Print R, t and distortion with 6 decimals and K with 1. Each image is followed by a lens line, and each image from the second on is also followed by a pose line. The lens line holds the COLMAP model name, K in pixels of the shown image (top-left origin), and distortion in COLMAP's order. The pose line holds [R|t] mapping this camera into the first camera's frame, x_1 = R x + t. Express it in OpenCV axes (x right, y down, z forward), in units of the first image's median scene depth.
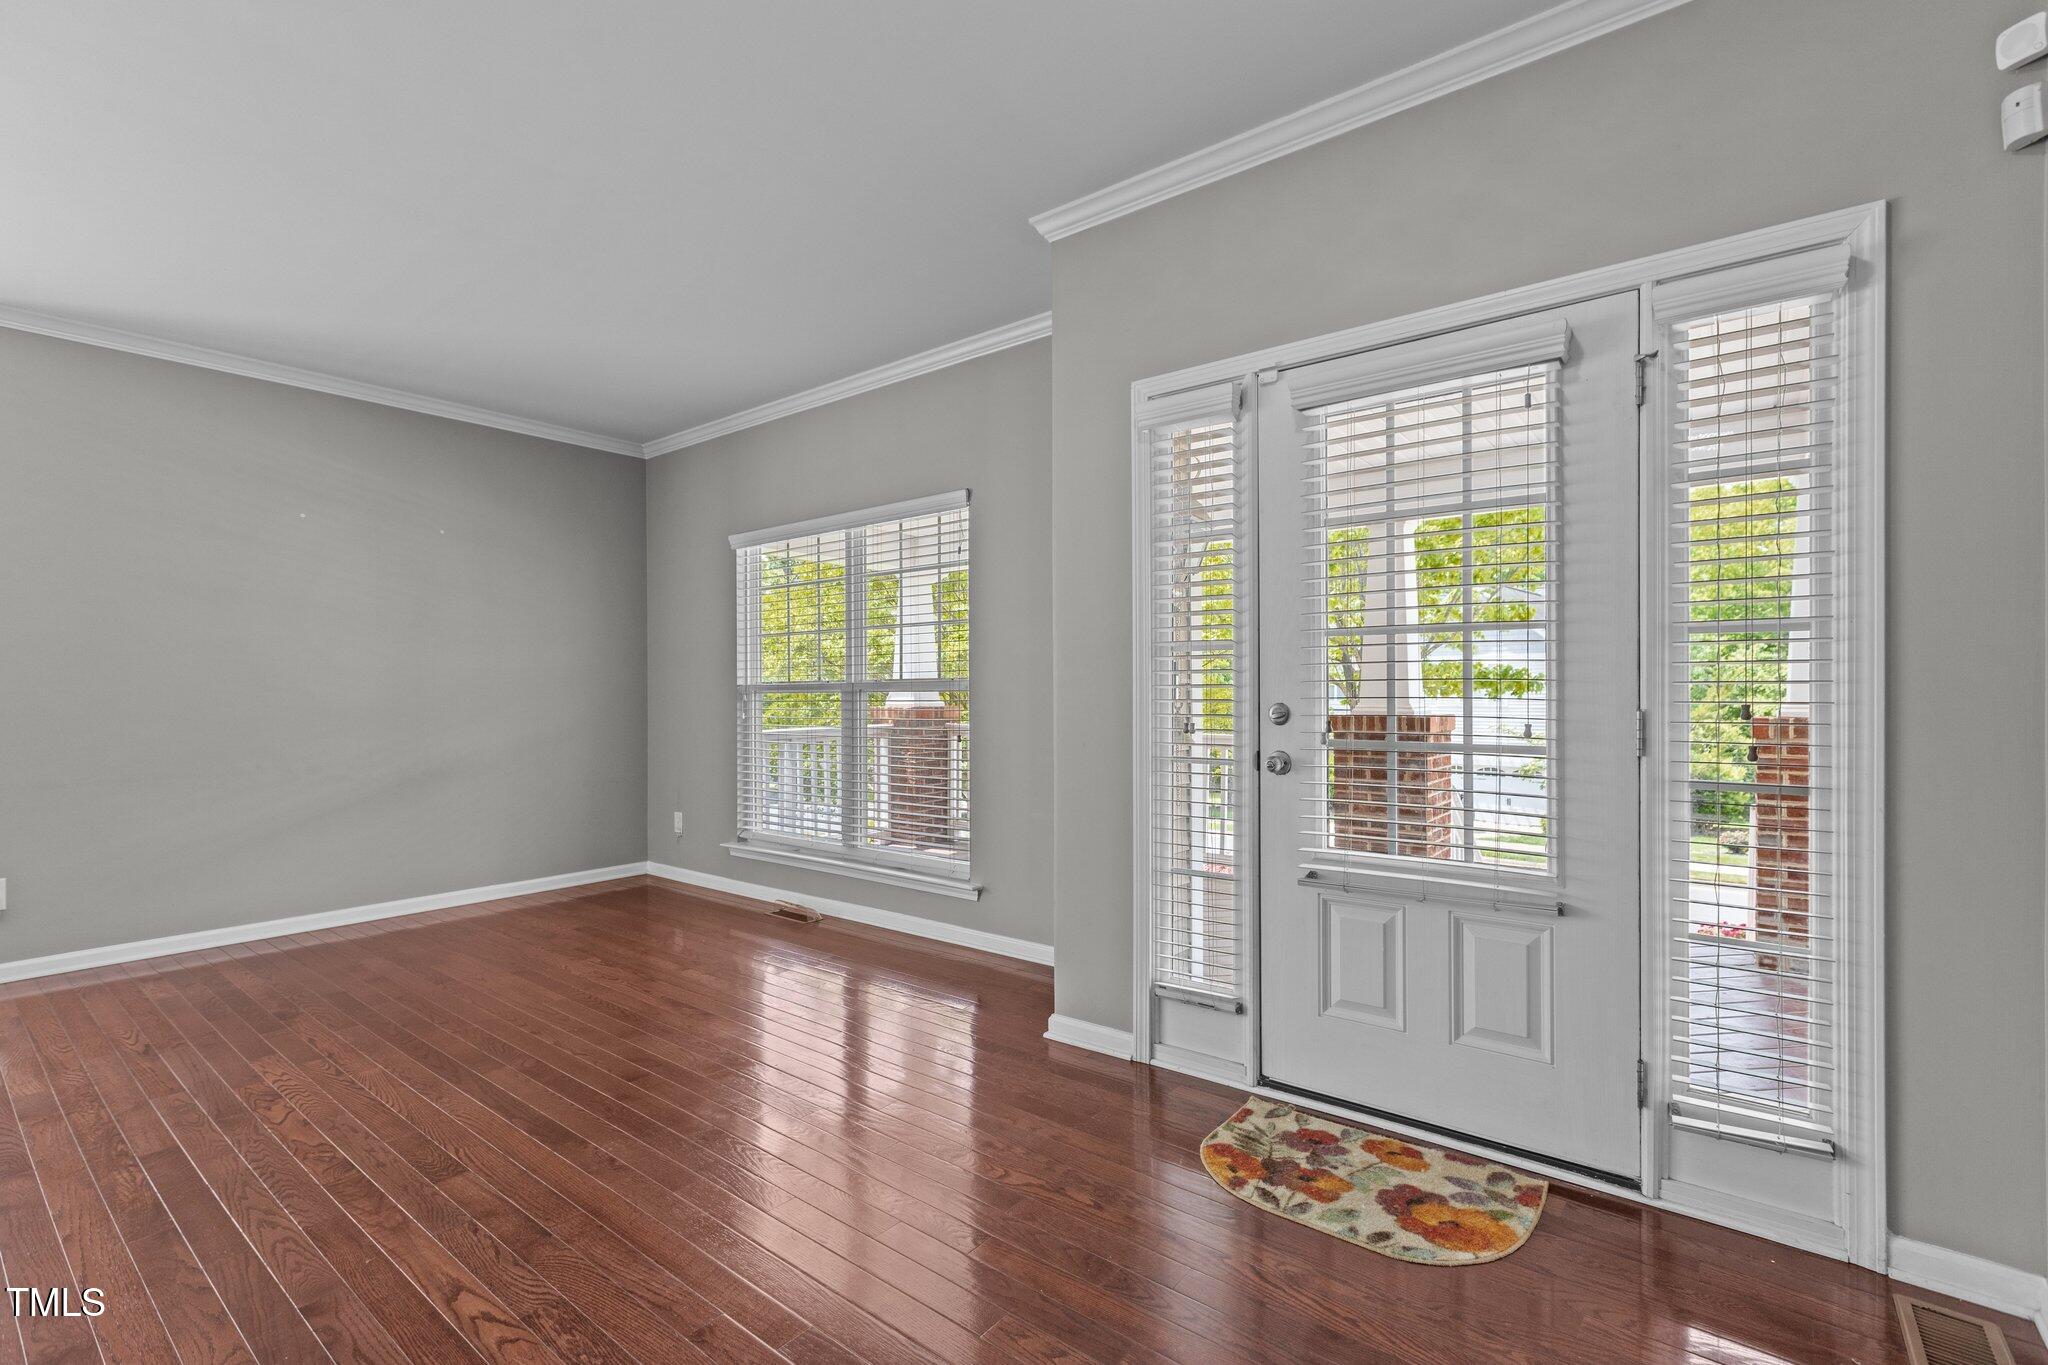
lens RADIAL K [[924.4, 0, 1027.1], [0, 924.4, 688.4], [0, 0, 1]] dist [0.003221, 0.000325]
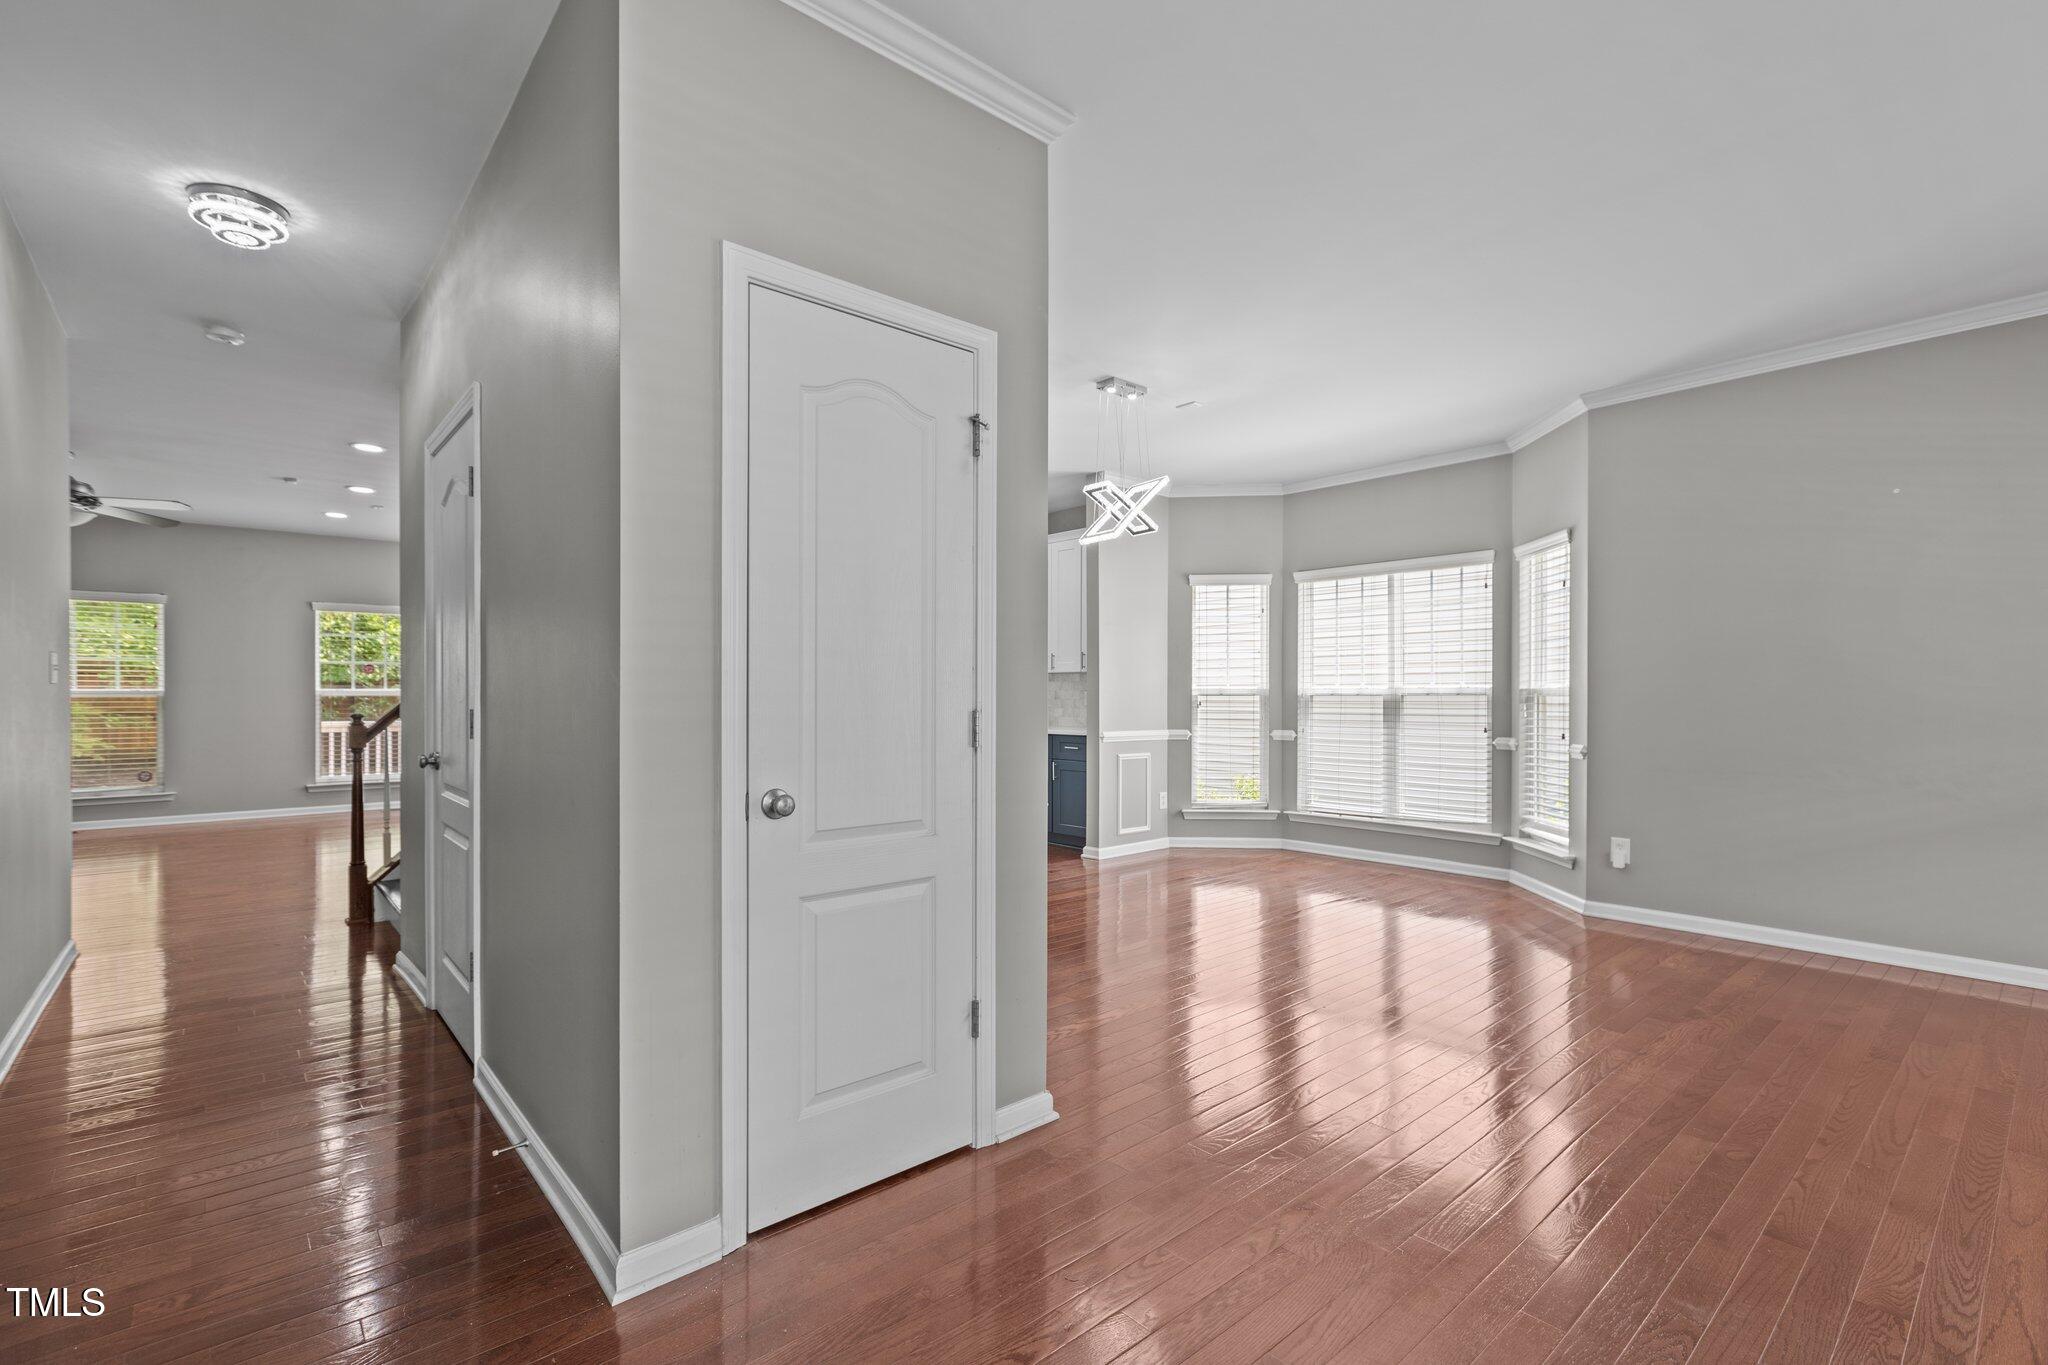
lens RADIAL K [[924.4, 0, 1028.8], [0, 924.4, 695.9], [0, 0, 1]] dist [0.003221, 0.000325]
pose [[-0.180139, 0.003799, -0.983634, 0.771823], [-0.003296, 0.999985, 0.004465, 0.019604], [0.983636, 0.004046, -0.180124, 1.181127]]
